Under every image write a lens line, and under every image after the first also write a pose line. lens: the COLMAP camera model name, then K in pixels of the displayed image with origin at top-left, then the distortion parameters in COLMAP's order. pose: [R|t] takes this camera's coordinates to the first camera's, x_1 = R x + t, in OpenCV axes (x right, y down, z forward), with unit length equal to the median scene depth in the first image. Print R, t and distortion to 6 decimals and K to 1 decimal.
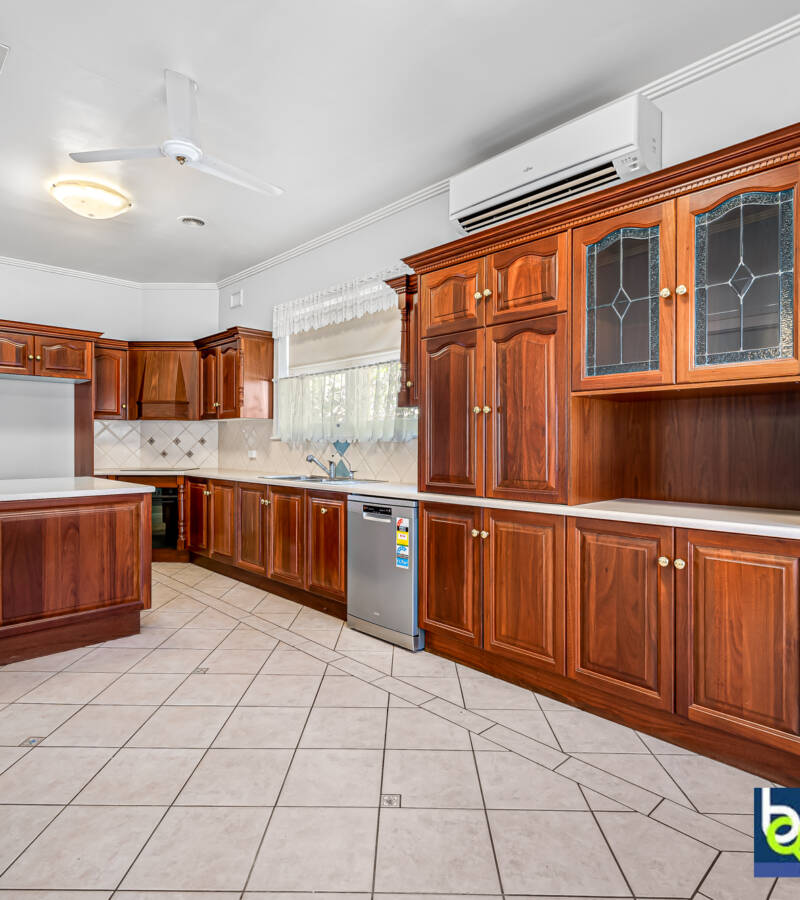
lens RADIAL K [[549.3, 0, 401.7], [0, 549.3, 448.2], [0, 0, 1]] dist [0.002851, -0.001318]
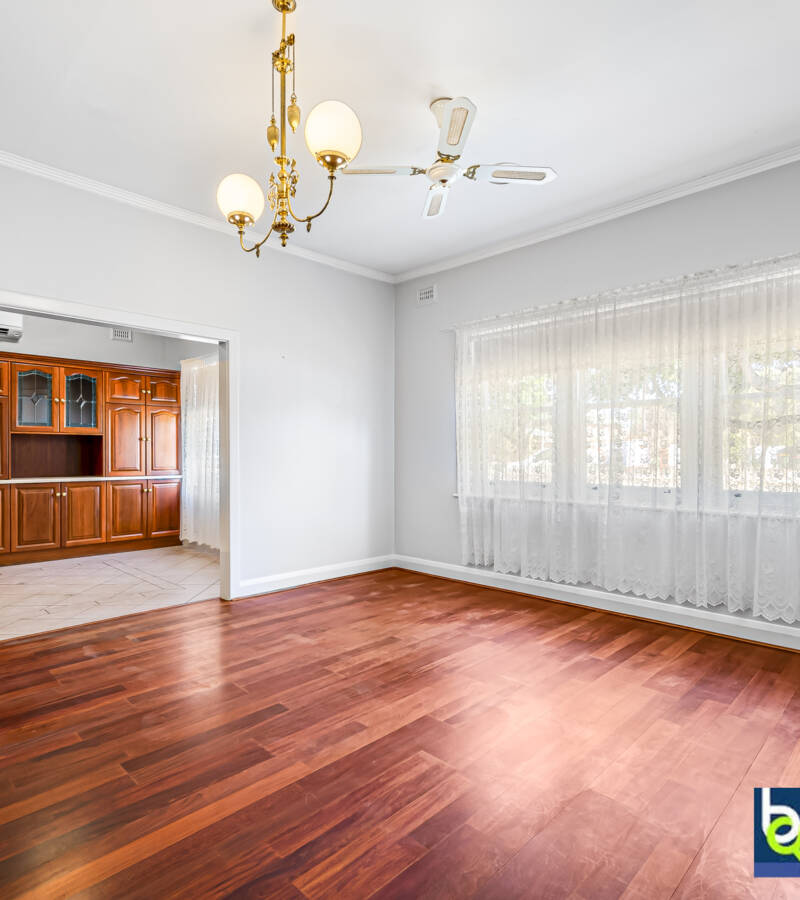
lens RADIAL K [[544.1, 0, 403.5], [0, 544.1, 452.5], [0, 0, 1]] dist [-0.000028, 0.001265]
pose [[-0.025364, 0.000773, 0.999678, -1.626737], [0.008211, 0.999966, -0.000565, 0.002678], [-0.999645, 0.008194, -0.025369, -0.490818]]
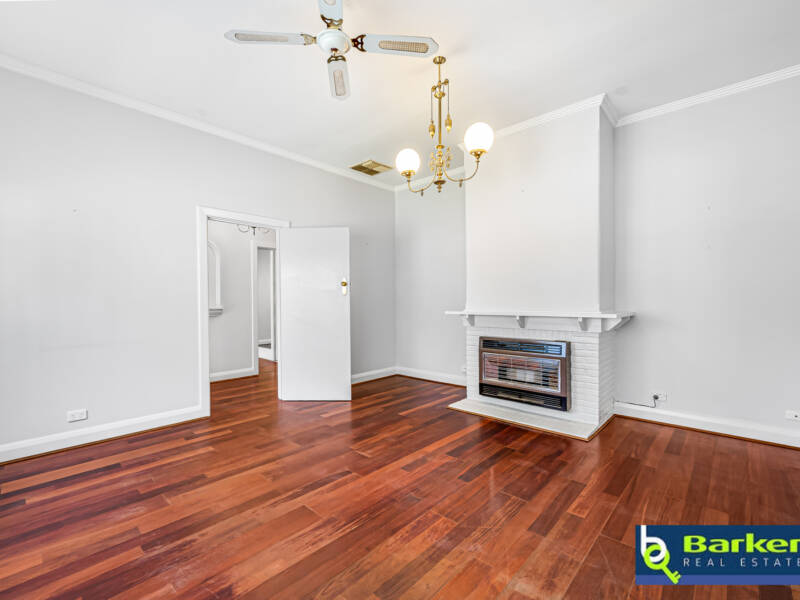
lens RADIAL K [[368.2, 0, 400.0], [0, 368.2, 300.0], [0, 0, 1]] dist [-0.000652, -0.000012]
pose [[0.057114, 0.001330, -0.998367, -0.058952], [-0.000443, 0.999999, 0.001306, -0.000216], [0.998368, 0.000368, 0.057114, -0.505646]]
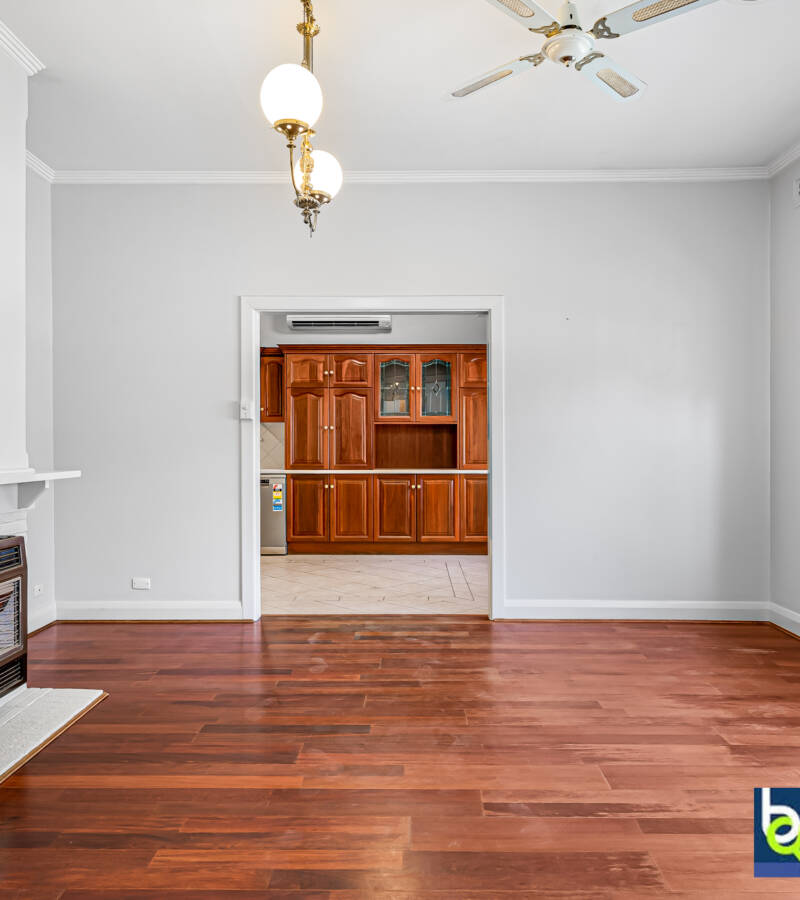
lens RADIAL K [[733.9, 0, 404.4], [0, 733.9, 445.9], [0, 0, 1]] dist [-0.001919, 0.006055]
pose [[0.701026, -0.003468, 0.713128, -1.472783], [0.006392, 0.999979, -0.001420, 0.005050], [-0.713107, 0.005554, 0.701033, -1.044451]]
